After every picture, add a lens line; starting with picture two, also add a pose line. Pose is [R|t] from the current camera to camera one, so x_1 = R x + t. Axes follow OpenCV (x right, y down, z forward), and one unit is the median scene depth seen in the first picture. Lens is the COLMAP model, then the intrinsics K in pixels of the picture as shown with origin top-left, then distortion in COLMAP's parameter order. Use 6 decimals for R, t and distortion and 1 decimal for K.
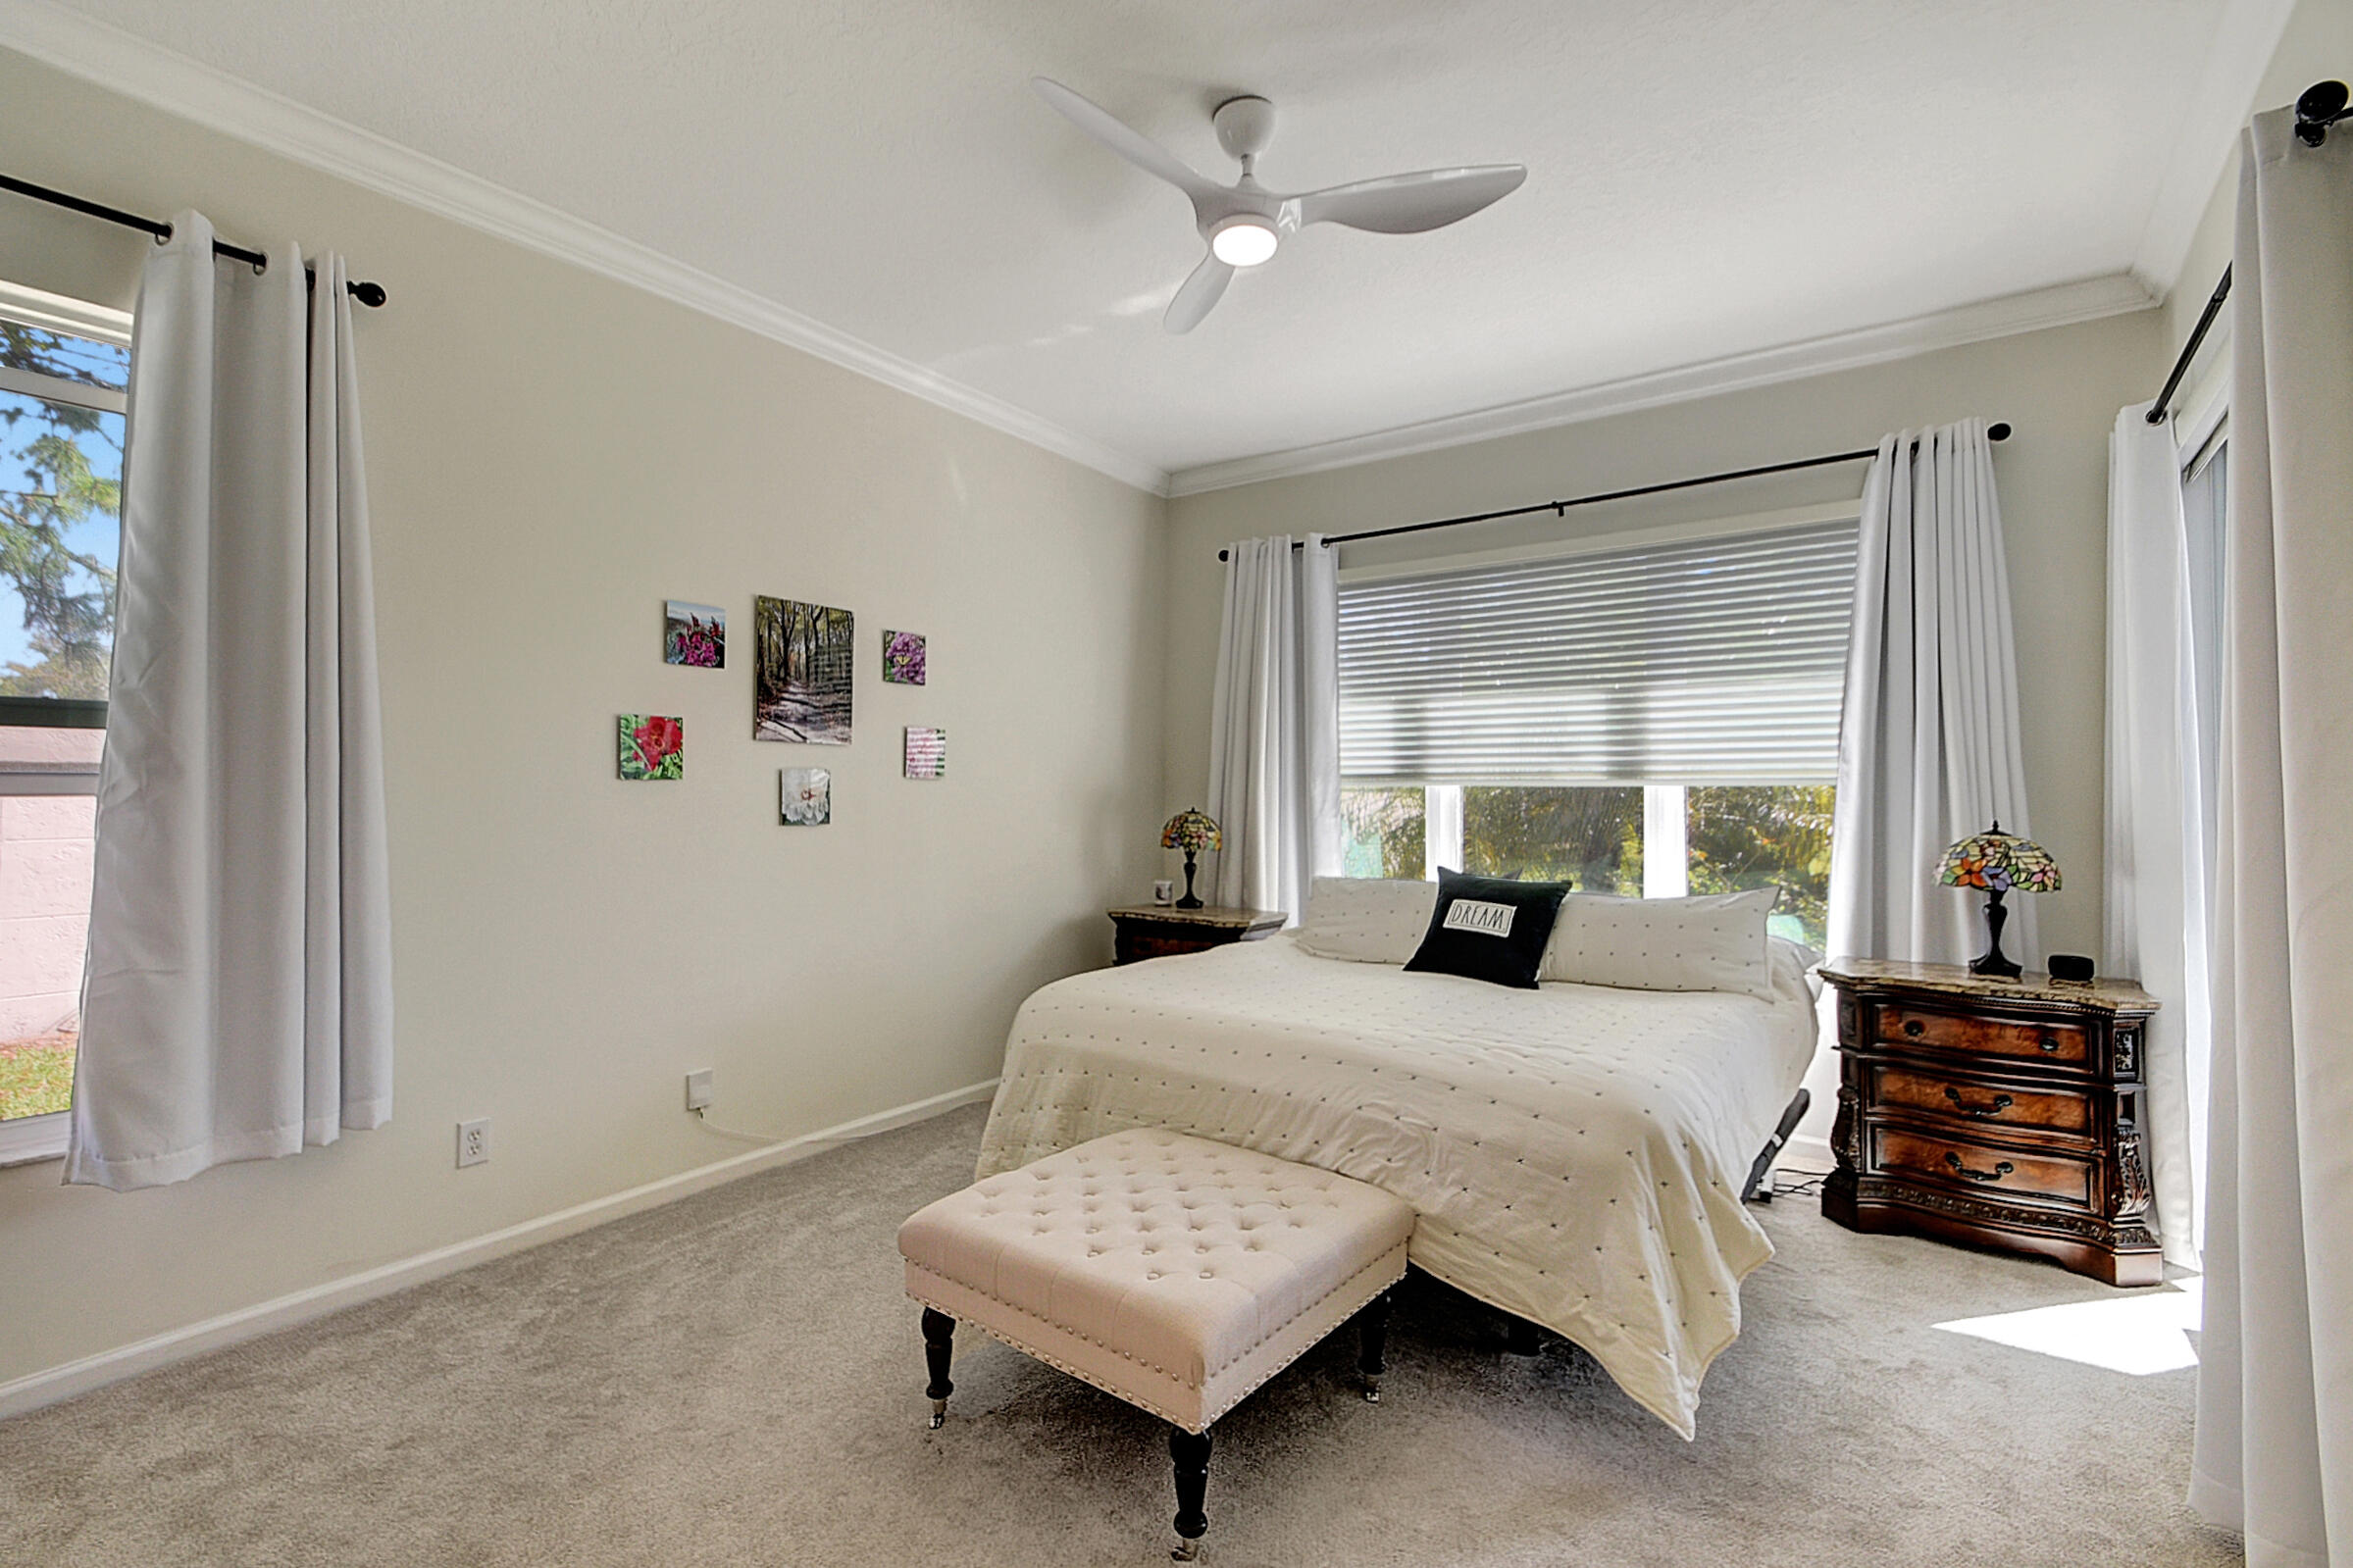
lens RADIAL K [[1038.6, 0, 1176.5], [0, 1038.6, 784.0], [0, 0, 1]] dist [-0.000855, -0.000085]
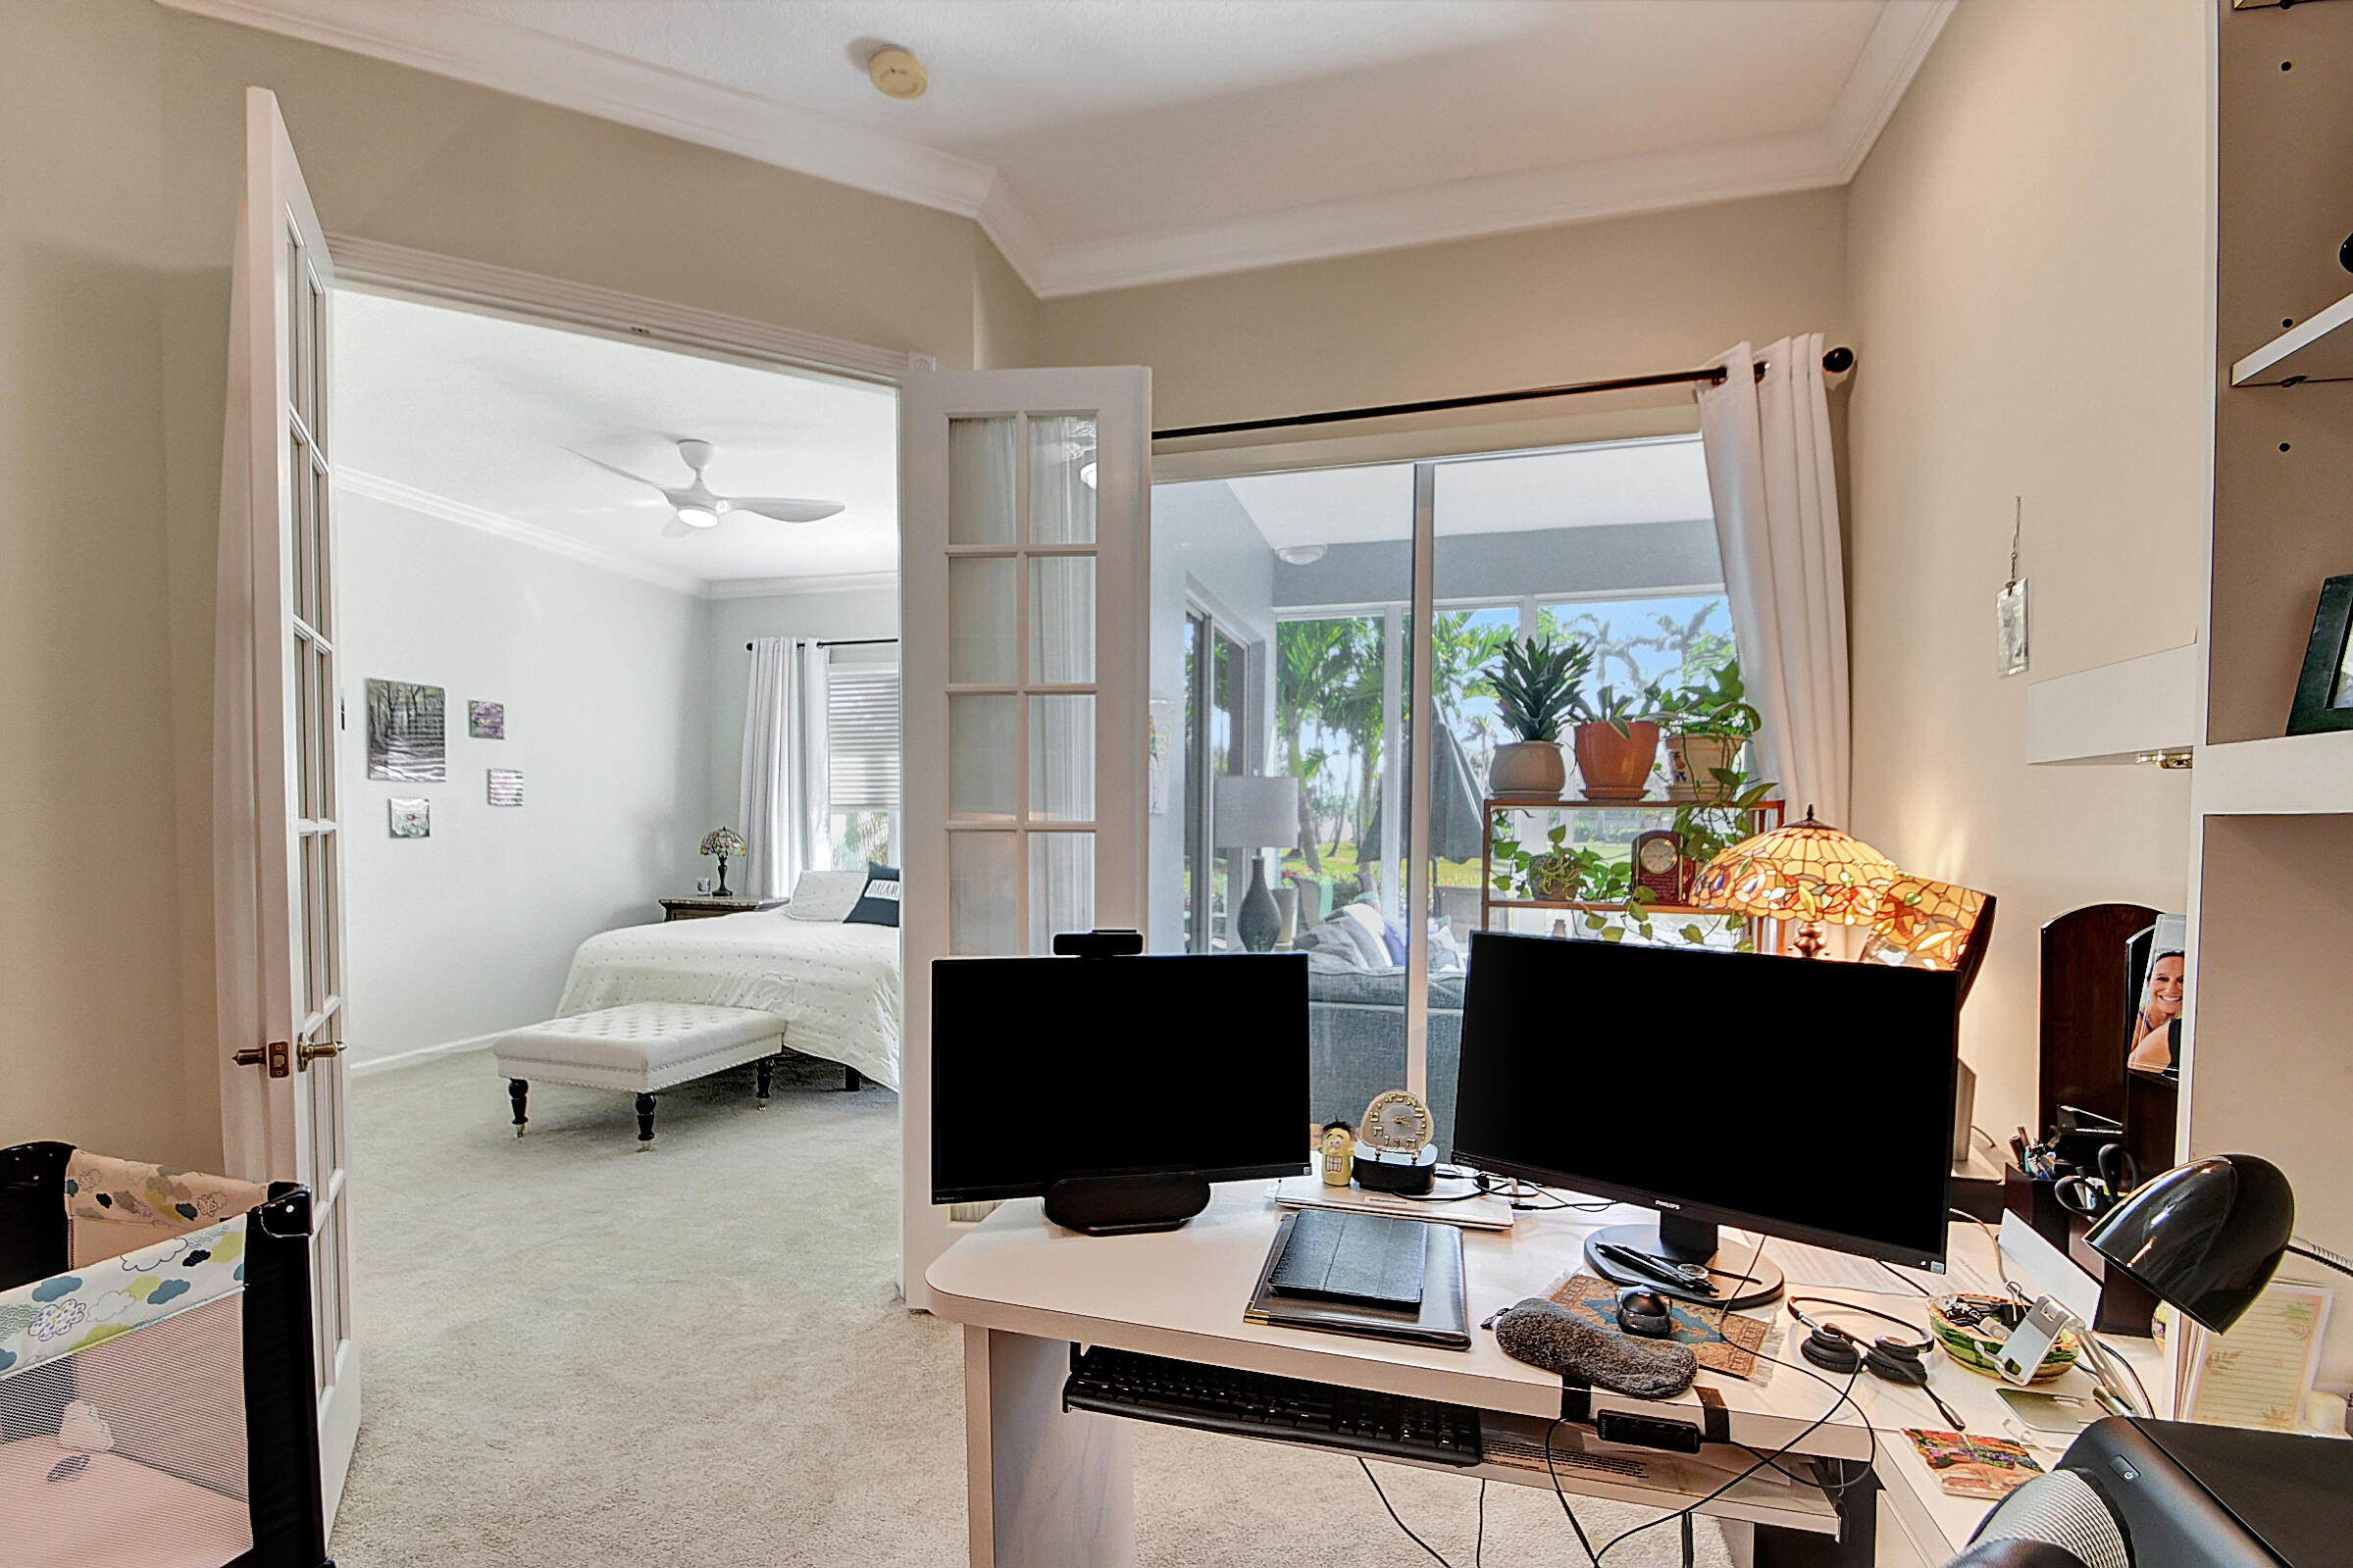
lens RADIAL K [[1011.8, 0, 1168.8], [0, 1011.8, 858.5], [0, 0, 1]] dist [-0.001033, -0.000684]
pose [[0.943526, -0.010268, 0.331139, 0.174891], [-0.006365, 0.998773, 0.049104, -0.007366], [-0.331237, -0.048439, 0.942303, -0.687688]]
